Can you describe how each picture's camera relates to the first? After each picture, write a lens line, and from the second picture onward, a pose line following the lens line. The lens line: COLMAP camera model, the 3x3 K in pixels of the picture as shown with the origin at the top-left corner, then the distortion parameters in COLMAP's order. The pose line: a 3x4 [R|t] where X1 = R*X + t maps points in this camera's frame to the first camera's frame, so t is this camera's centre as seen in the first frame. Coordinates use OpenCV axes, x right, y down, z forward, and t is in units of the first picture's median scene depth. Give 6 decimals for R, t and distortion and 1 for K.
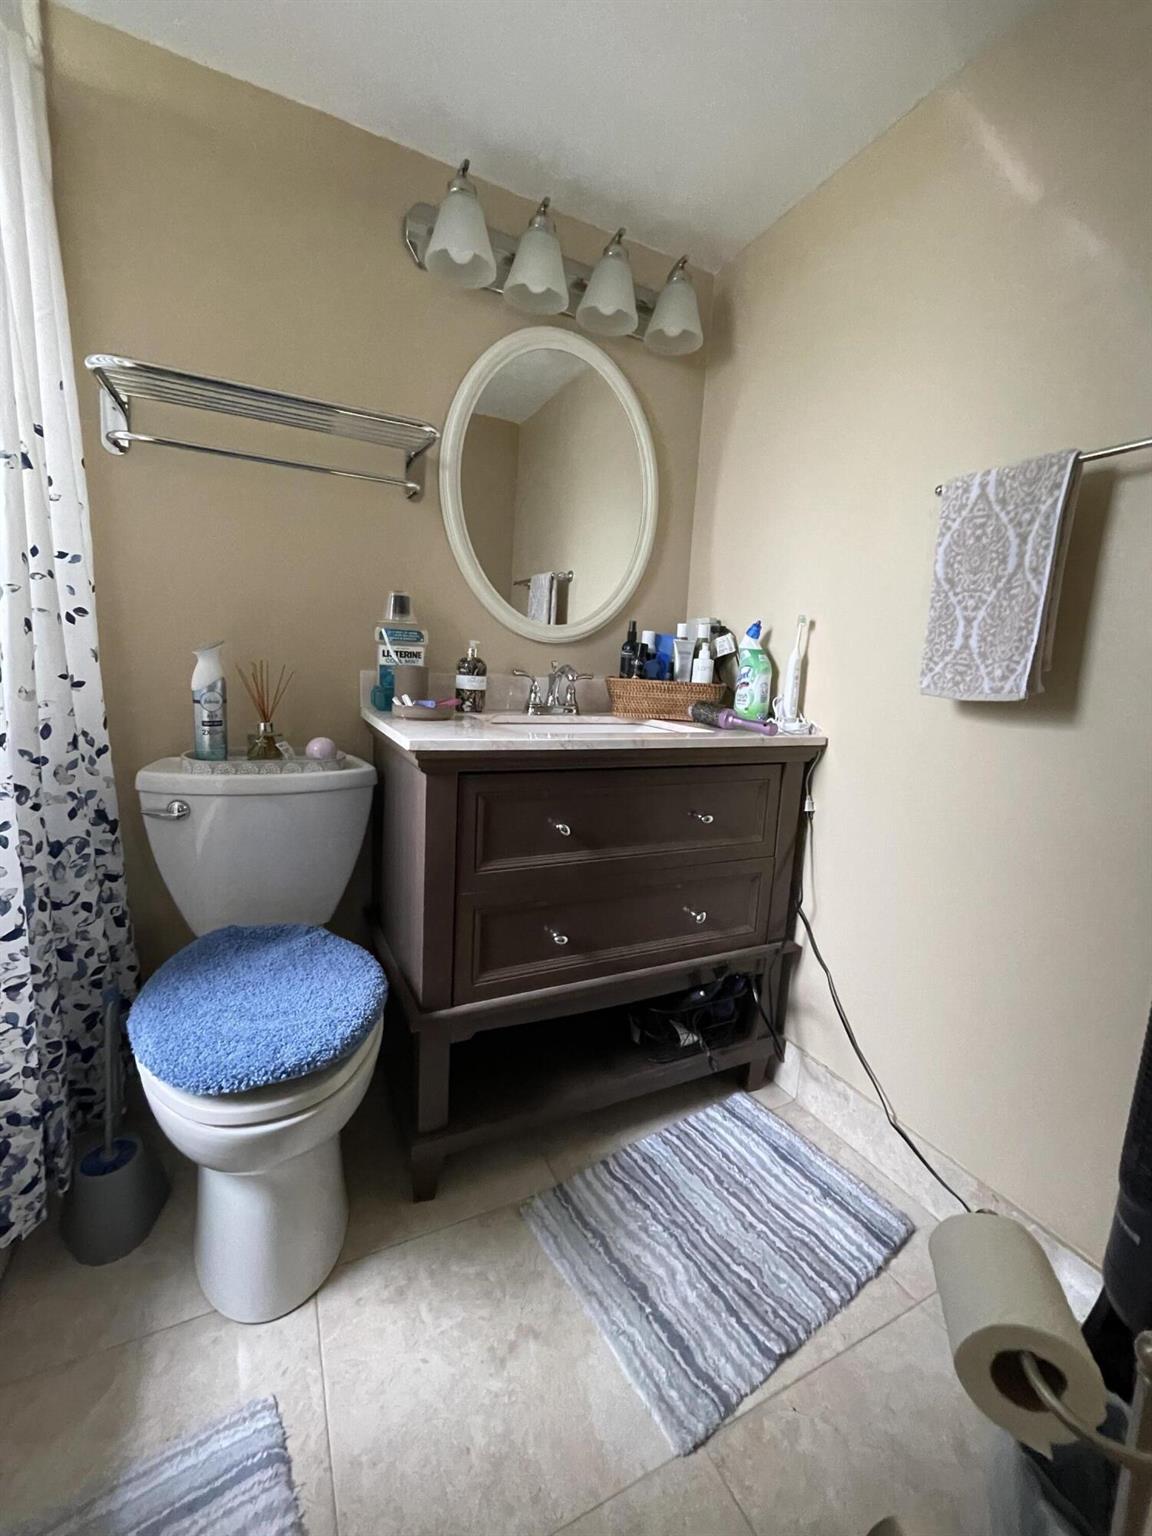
lens RADIAL K [[622.1, 0, 575.6], [0, 622.1, 759.4], [0, 0, 1]] dist [0.000193, 0.000113]
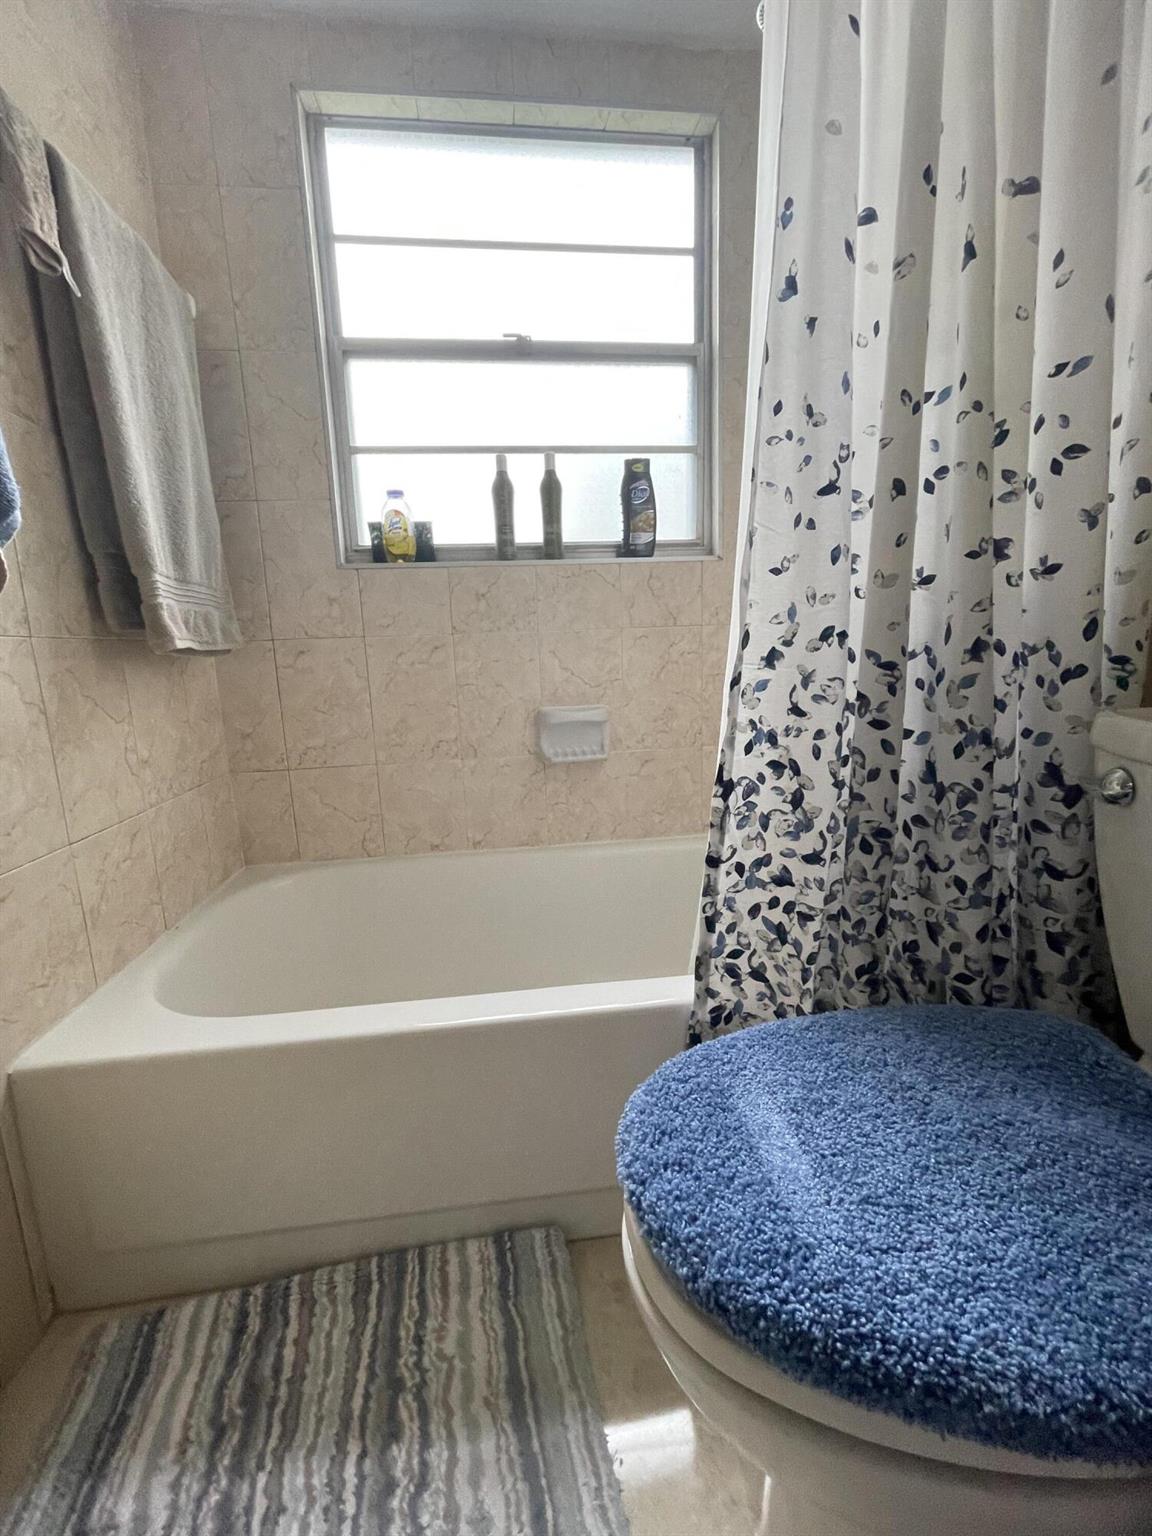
lens RADIAL K [[622.1, 0, 575.6], [0, 622.1, 759.4], [0, 0, 1]] dist [0.000193, 0.000113]
pose [[-0.332971, 0.123657, -0.934794, 0.016585], [-0.123768, 0.977055, 0.173334, 0.026660], [0.934779, 0.173413, -0.310026, 0.793269]]
